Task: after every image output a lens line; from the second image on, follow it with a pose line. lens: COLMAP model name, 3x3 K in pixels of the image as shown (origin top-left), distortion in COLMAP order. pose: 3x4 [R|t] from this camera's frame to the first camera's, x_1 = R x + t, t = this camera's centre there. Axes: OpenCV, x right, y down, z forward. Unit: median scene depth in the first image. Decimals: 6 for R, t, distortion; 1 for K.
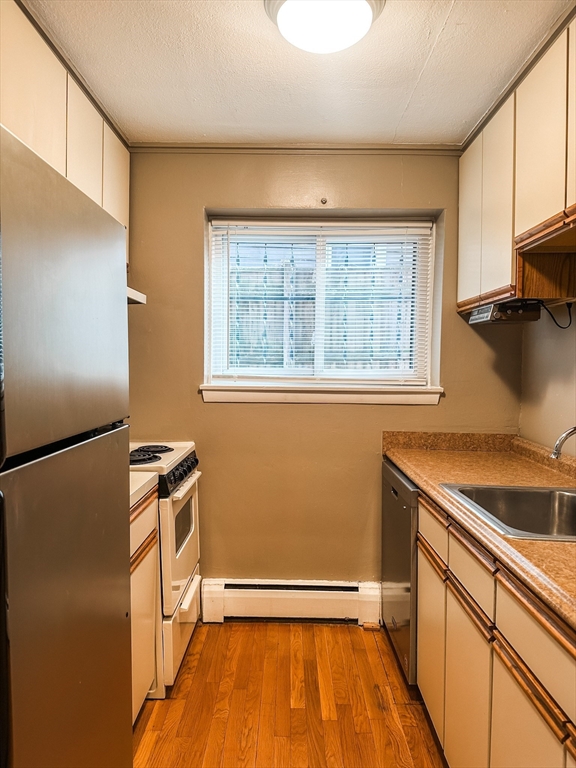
lens RADIAL K [[558.3, 0, 283.7], [0, 558.3, 384.4], [0, 0, 1]] dist [0.061955, -0.062094]
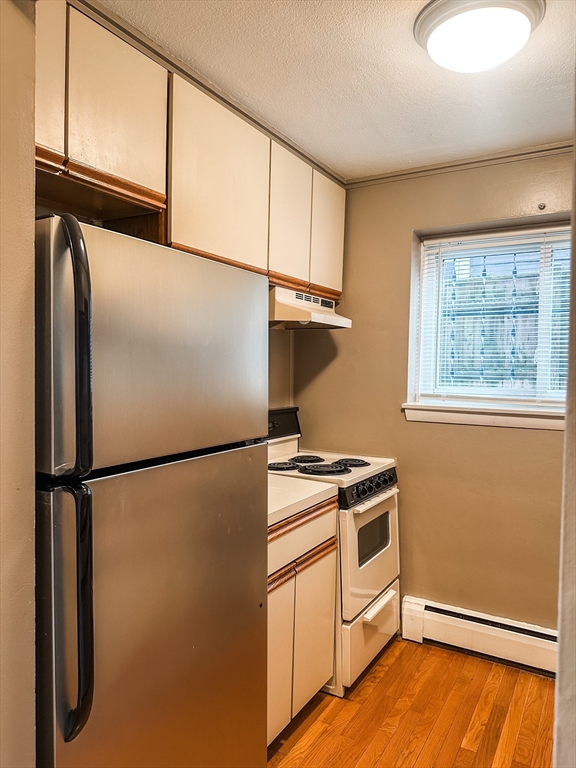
lens RADIAL K [[559.6, 0, 283.4], [0, 559.6, 381.6], [0, 0, 1]] dist [0.016273, -0.006716]
pose [[0.863312, 0.013396, -0.504492, 0.182614], [-0.025150, 0.999548, -0.016496, -0.017180], [0.504043, 0.026930, 0.863259, 0.009333]]
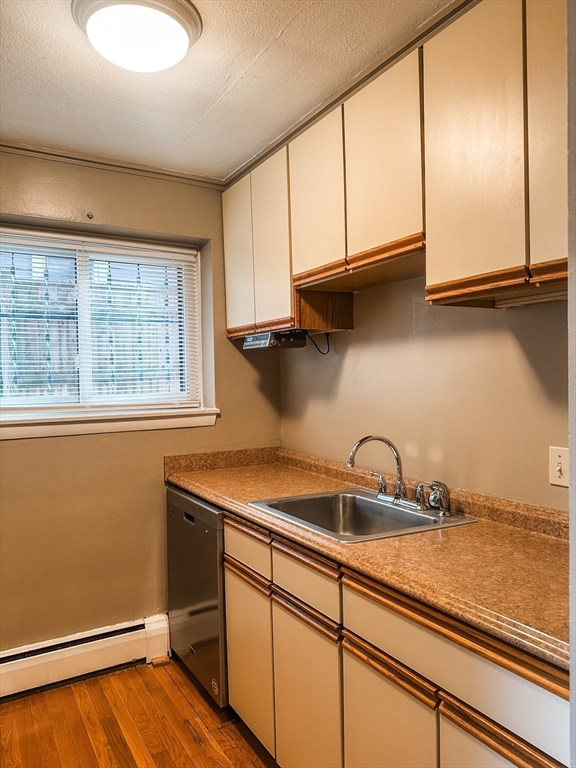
lens RADIAL K [[549.0, 0, 288.0], [0, 549.0, 384.0], [0, 0, 1]] dist [0.111448, -0.124701]
pose [[0.850777, -0.031760, 0.524567, -0.151626], [0.044968, 0.998911, -0.012453, -0.022942], [-0.523600, 0.034183, 0.851278, 0.054285]]
